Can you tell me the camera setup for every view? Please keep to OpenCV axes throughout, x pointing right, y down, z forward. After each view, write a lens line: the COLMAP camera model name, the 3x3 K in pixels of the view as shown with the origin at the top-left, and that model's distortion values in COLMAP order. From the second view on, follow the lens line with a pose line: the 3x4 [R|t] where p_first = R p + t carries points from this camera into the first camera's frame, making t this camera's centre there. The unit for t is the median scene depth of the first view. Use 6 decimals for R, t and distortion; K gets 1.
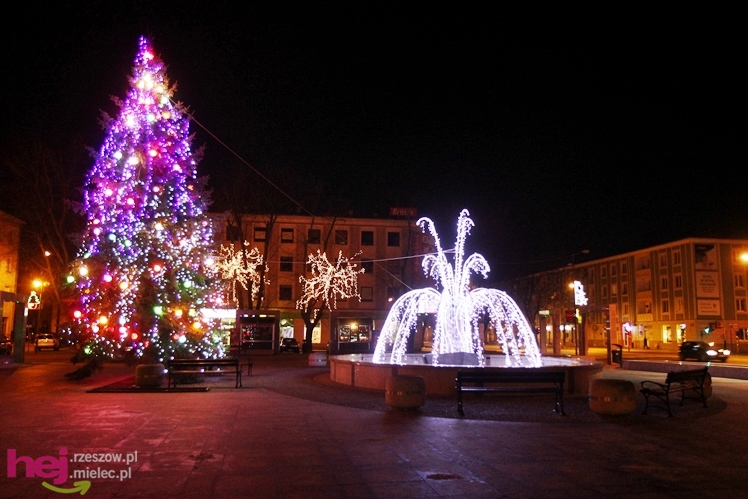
lens RADIAL K [[698.6, 0, 443.6], [0, 698.6, 251.2], [0, 0, 1]] dist [0.001974, 0.927892]
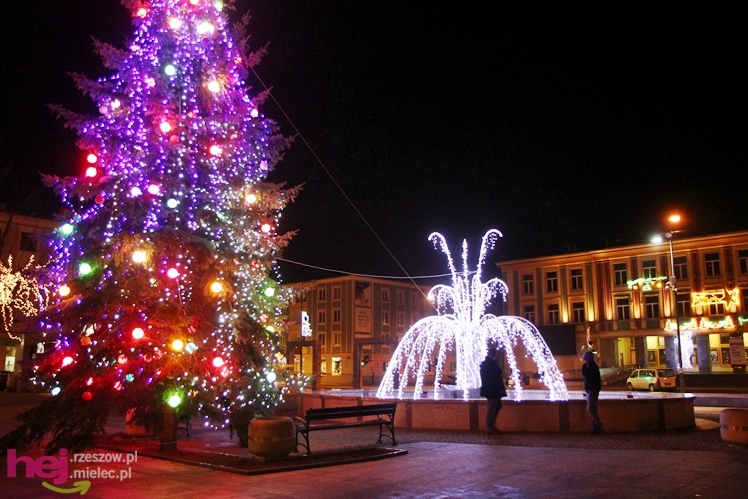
lens RADIAL K [[708.1, 0, 374.0], [0, 708.1, 249.5], [0, 0, 1]] dist [-0.016684, 0.018986]
pose [[0.822687, 0.104627, 0.558784, -0.255199], [-0.077979, 0.994396, -0.071385, 0.018798], [-0.563121, 0.015154, 0.826235, 0.128641]]
